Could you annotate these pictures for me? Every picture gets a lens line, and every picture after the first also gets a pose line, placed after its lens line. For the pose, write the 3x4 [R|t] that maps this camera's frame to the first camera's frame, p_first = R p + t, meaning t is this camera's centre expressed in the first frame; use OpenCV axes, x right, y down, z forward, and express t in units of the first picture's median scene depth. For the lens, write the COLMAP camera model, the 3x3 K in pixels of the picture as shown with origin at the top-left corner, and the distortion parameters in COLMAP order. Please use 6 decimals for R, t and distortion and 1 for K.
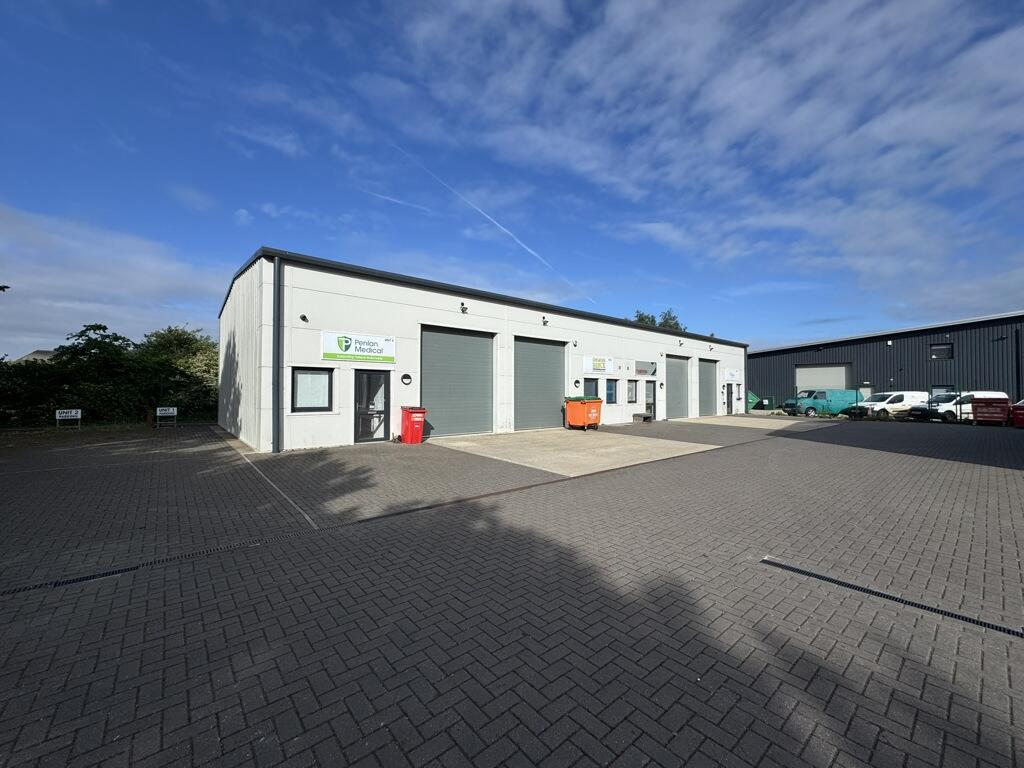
lens RADIAL K [[405.2, 0, 510.8], [0, 405.2, 383.7], [0, 0, 1]] dist [-0.001761, 0.000444]
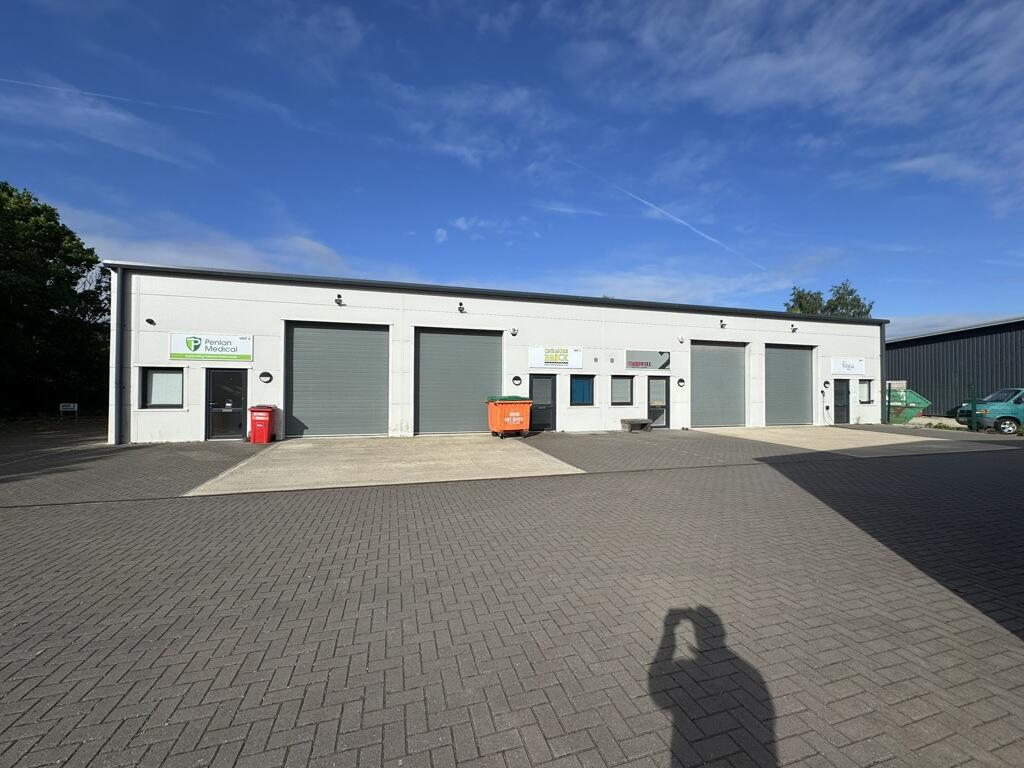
lens RADIAL K [[405.2, 0, 510.8], [0, 405.2, 383.7], [0, 0, 1]] dist [-0.001761, 0.000444]
pose [[0.914635, -0.005151, -0.404248, 0.574546], [0.006317, 0.999979, 0.001551, 0.005620], [0.404231, -0.003972, 0.914648, 0.286305]]
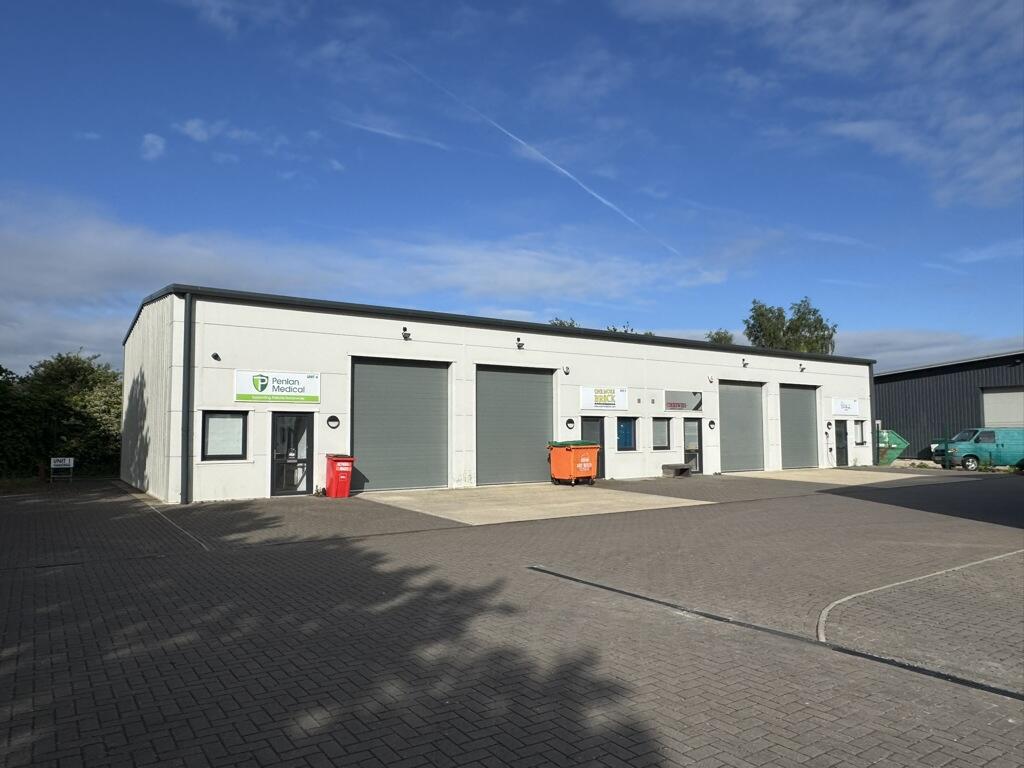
lens RADIAL K [[693.2, 0, 514.7], [0, 693.2, 388.9], [0, 0, 1]] dist [-0.012614, 0.029055]
pose [[0.995253, -0.013727, -0.096351, 0.220331], [0.009410, 0.998937, -0.045119, -0.009452], [0.096868, 0.043998, 0.994324, -0.345080]]
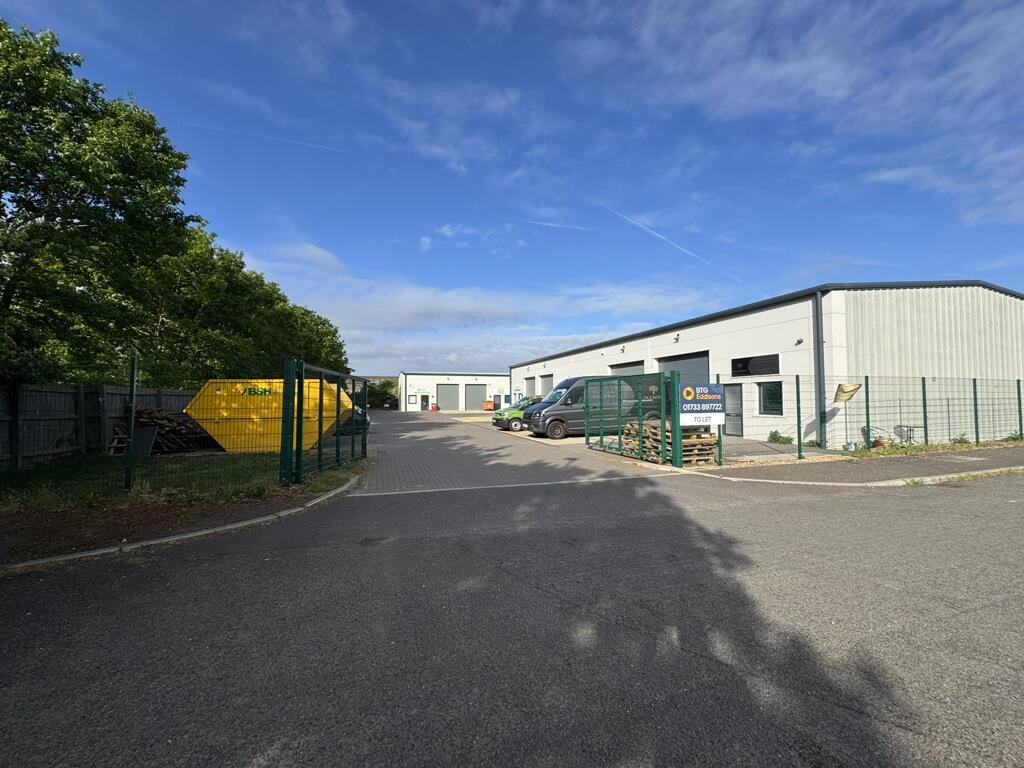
lens RADIAL K [[412.2, 0, 510.5], [0, 412.2, 383.8], [0, 0, 1]] dist [-0.001826, -0.000124]
pose [[0.918897, -0.017569, -0.394107, 1.900463], [0.013054, 0.999815, -0.014133, -0.065357], [0.394282, 0.007842, 0.918956, -2.308880]]
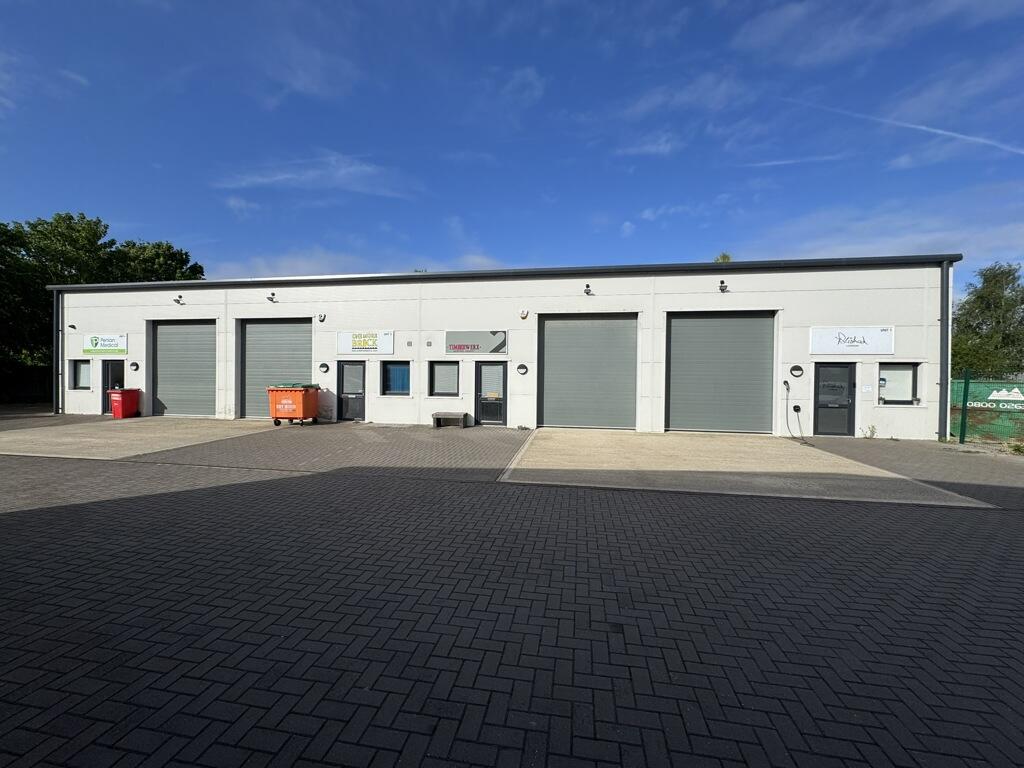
lens RADIAL K [[412.2, 0, 510.5], [0, 412.2, 383.8], [0, 0, 1]] dist [-0.001826, -0.000124]
pose [[0.645121, 0.010282, -0.764011, 1.212543], [0.006424, 0.999801, 0.018880, 0.021546], [0.764053, -0.017088, 0.644927, 0.894943]]
